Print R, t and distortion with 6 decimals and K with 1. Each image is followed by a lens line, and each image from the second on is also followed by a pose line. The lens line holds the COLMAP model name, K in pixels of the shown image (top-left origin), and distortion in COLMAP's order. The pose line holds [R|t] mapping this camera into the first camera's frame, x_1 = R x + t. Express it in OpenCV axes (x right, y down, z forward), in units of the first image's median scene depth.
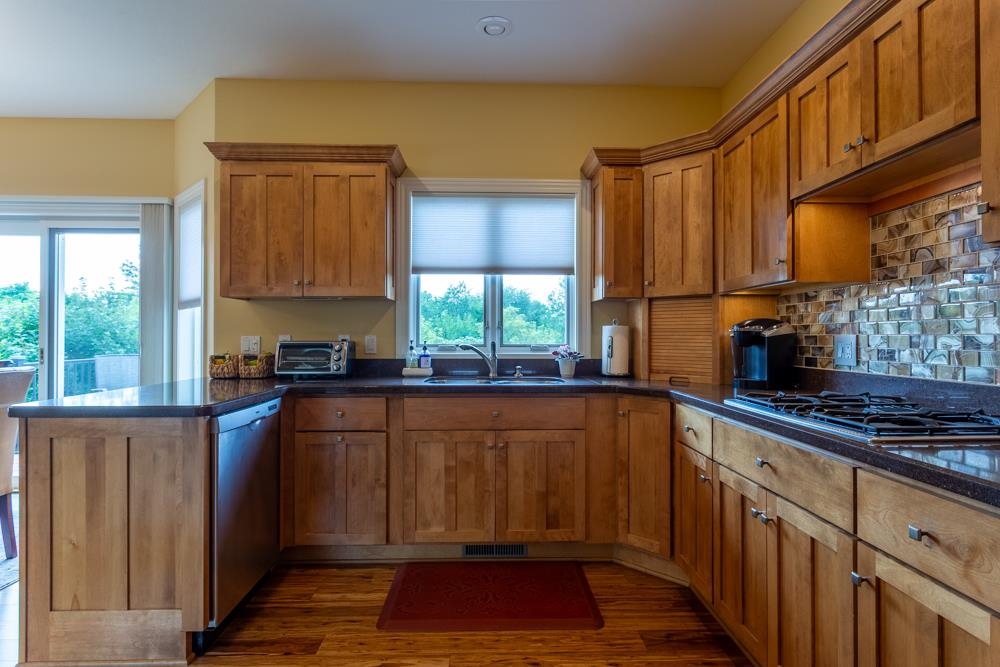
lens RADIAL K [[519.2, 0, 497.7], [0, 519.2, 334.0], [0, 0, 1]] dist [-0.000789, -0.000667]
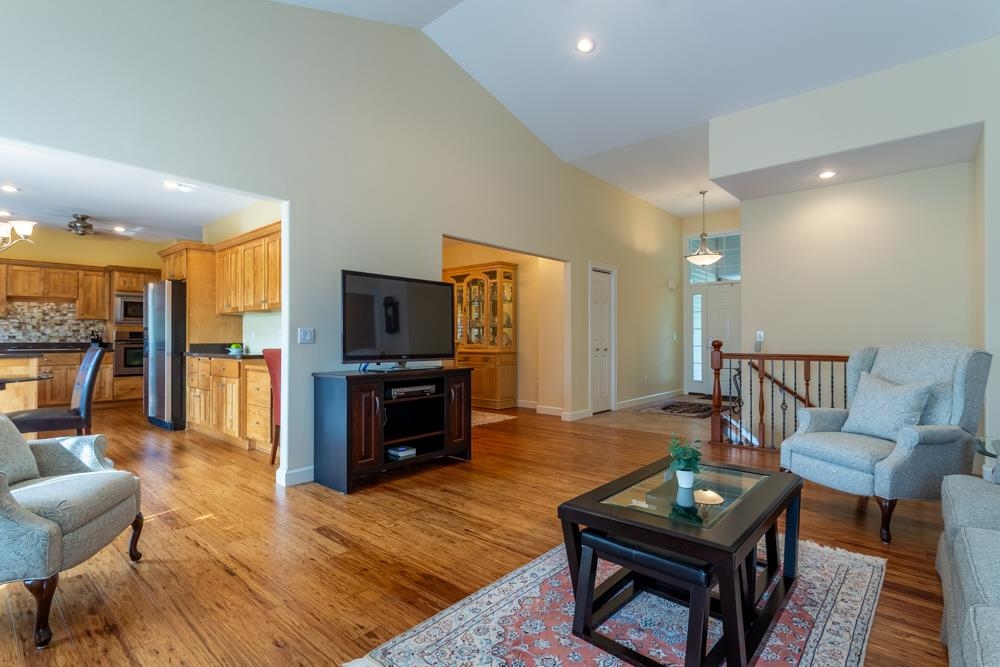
lens RADIAL K [[480.3, 0, 496.6], [0, 480.3, 335.9], [0, 0, 1]] dist [-0.000778, 0.000570]
pose [[-0.724707, 0.000571, 0.689057, -4.325491], [-0.006535, 0.999949, -0.007701, 0.033658], [-0.689026, -0.010083, -0.724666, 1.084607]]
